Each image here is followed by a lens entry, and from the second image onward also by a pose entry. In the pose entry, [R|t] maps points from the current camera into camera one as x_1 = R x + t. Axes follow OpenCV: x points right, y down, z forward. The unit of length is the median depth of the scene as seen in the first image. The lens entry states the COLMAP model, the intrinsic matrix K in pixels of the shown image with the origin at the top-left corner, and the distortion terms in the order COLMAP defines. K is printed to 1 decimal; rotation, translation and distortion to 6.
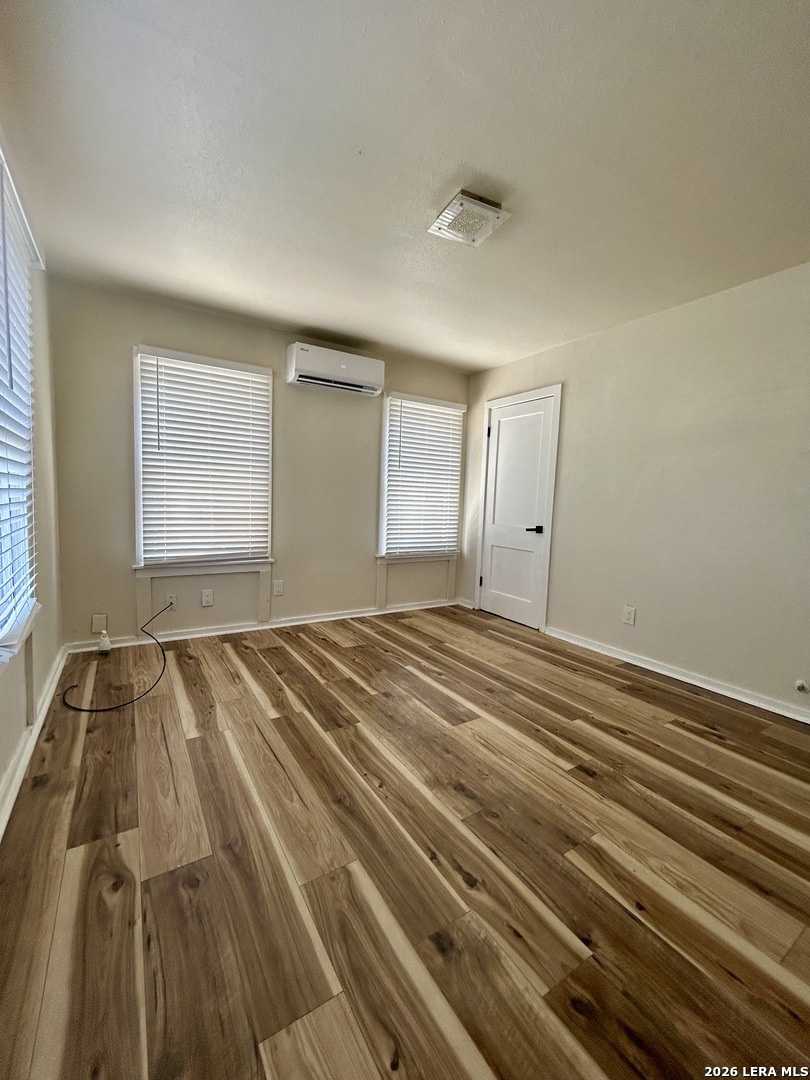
lens RADIAL K [[437.4, 0, 403.7], [0, 437.4, 541.3], [0, 0, 1]] dist [-0.001771, 0.000281]
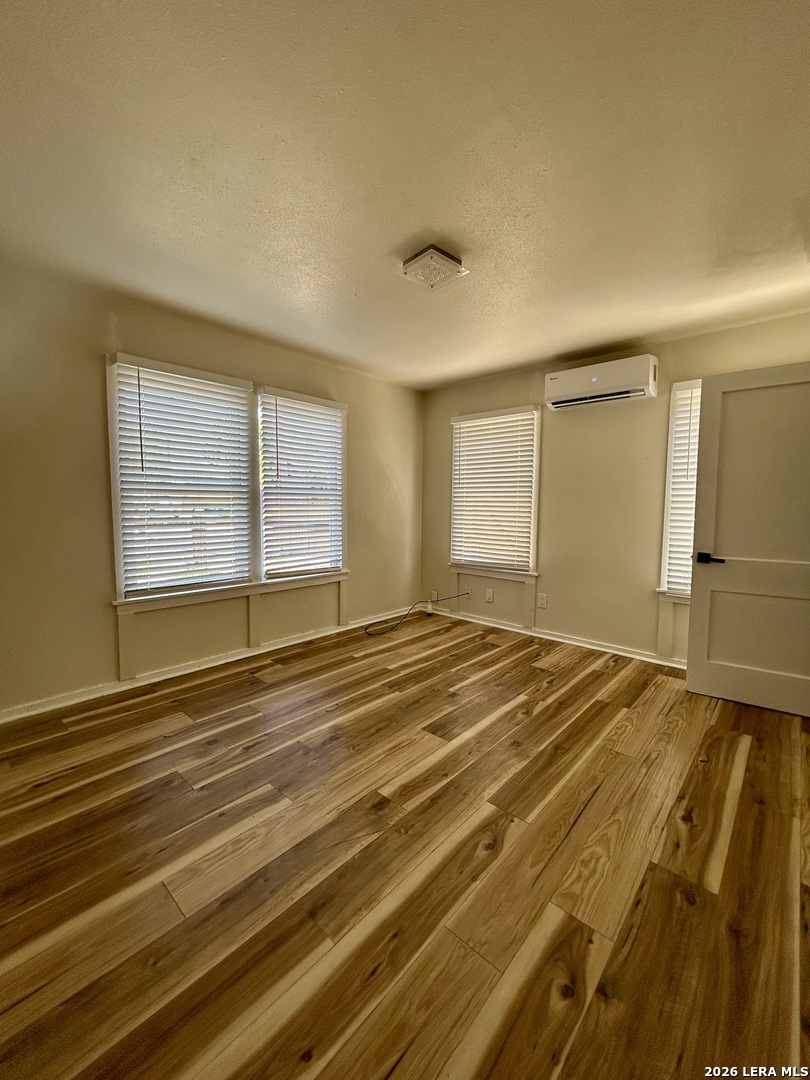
lens RADIAL K [[437.4, 0, 403.7], [0, 437.4, 541.3], [0, 0, 1]] dist [-0.001771, 0.000281]
pose [[0.264624, 0.052191, -0.962938, 1.038115], [-0.091876, 0.995357, 0.028699, -0.062778], [0.959965, 0.080877, 0.268191, 0.582193]]
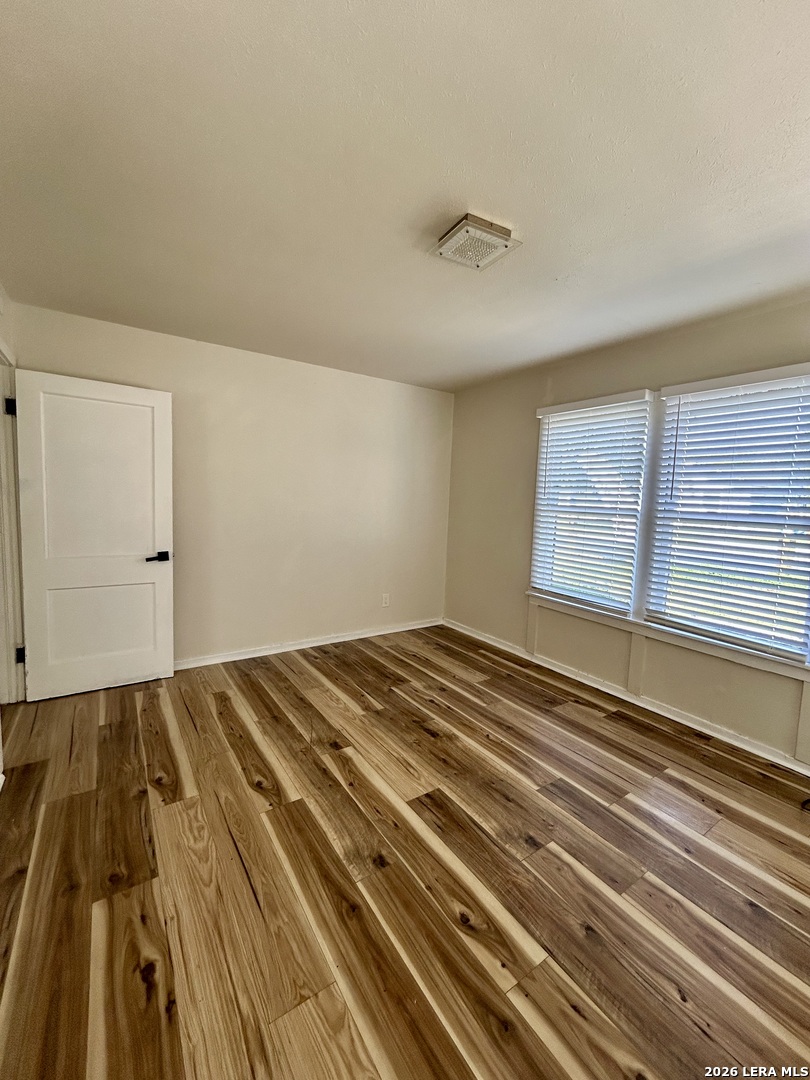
lens RADIAL K [[434.5, 0, 405.0], [0, 434.5, 535.3], [0, 0, 1]] dist [0.001587, -0.000141]
pose [[-0.997032, -0.066914, -0.038082, 0.239814], [-0.072785, 0.980441, 0.182861, -0.260839], [0.025101, 0.185090, -0.982401, 1.684745]]
